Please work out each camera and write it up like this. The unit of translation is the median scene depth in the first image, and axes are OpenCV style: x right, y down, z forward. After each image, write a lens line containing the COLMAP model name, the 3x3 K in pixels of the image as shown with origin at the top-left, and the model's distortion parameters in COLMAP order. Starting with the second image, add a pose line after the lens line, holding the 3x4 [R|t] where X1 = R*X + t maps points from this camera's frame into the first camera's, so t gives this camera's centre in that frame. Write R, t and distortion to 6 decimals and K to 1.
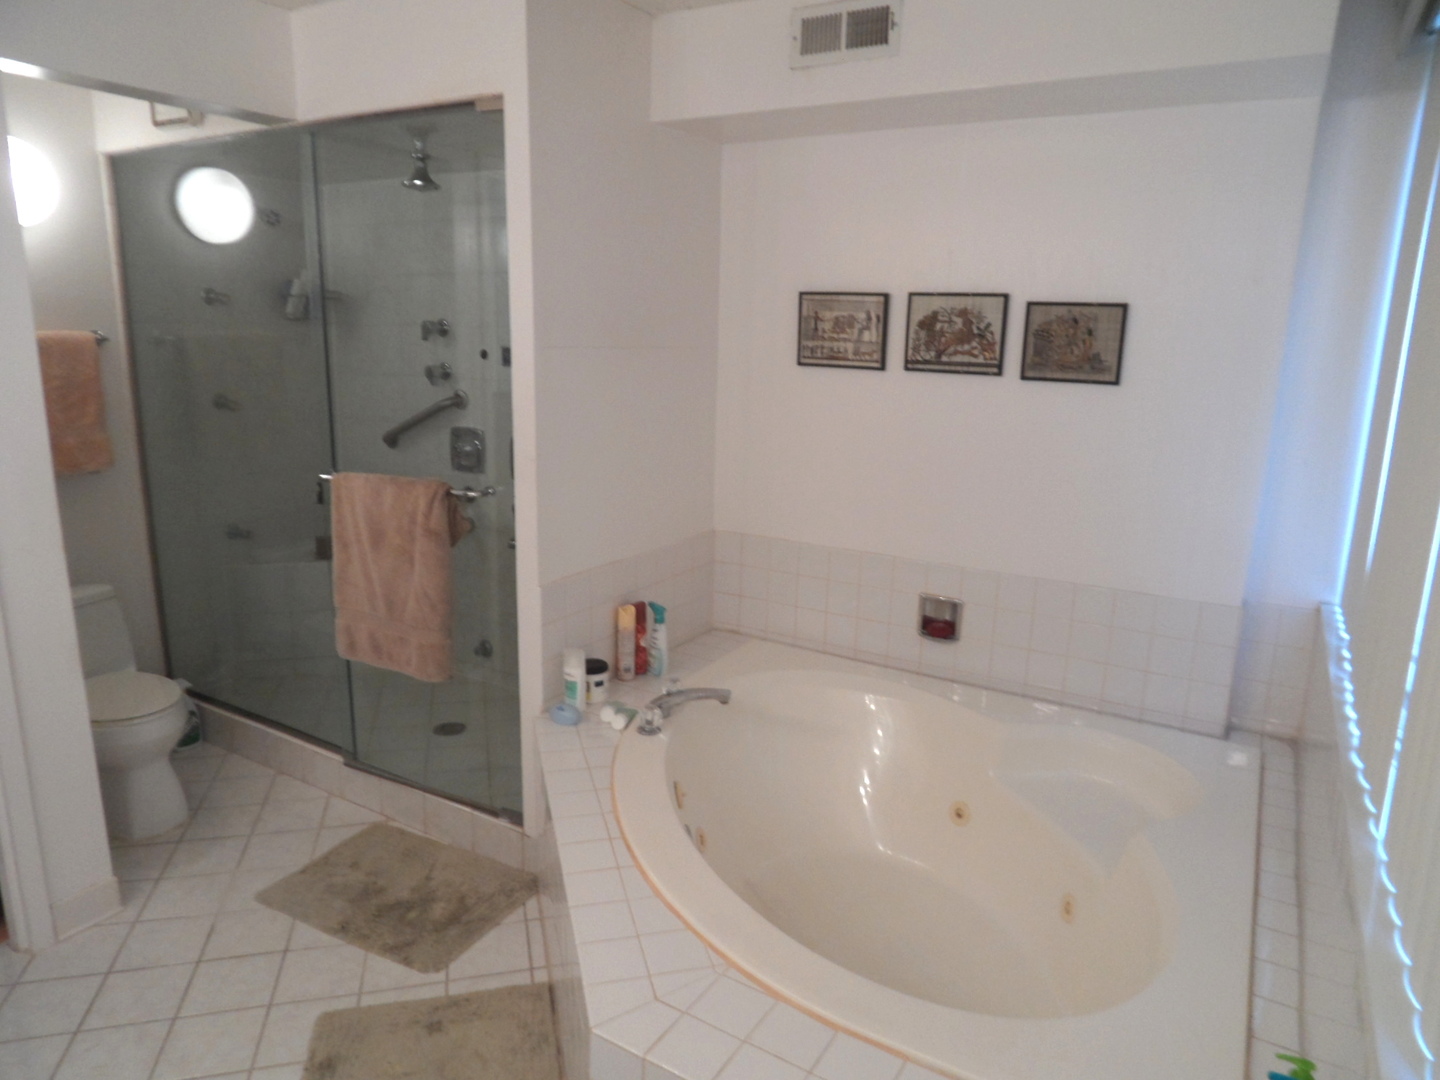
lens RADIAL K [[975.2, 0, 716.5], [0, 975.2, 559.7], [0, 0, 1]] dist [0.000082, -0.088346]
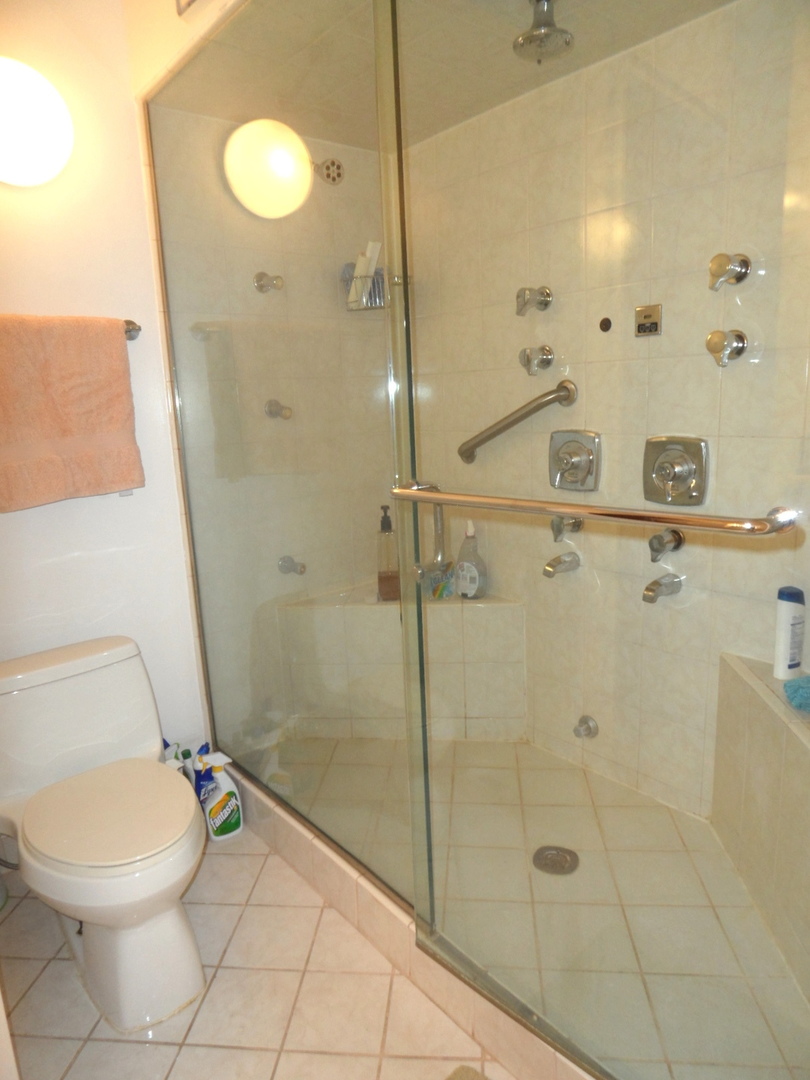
lens RADIAL K [[705.7, 0, 405.1], [0, 705.7, 540.7], [0, 0, 1]] dist [-0.015951, 0.003219]
pose [[0.941379, 0.010244, -0.337195, -0.197838], [-0.016736, 0.999726, -0.016350, -0.041813], [0.336935, 0.021035, 0.941293, 0.463239]]
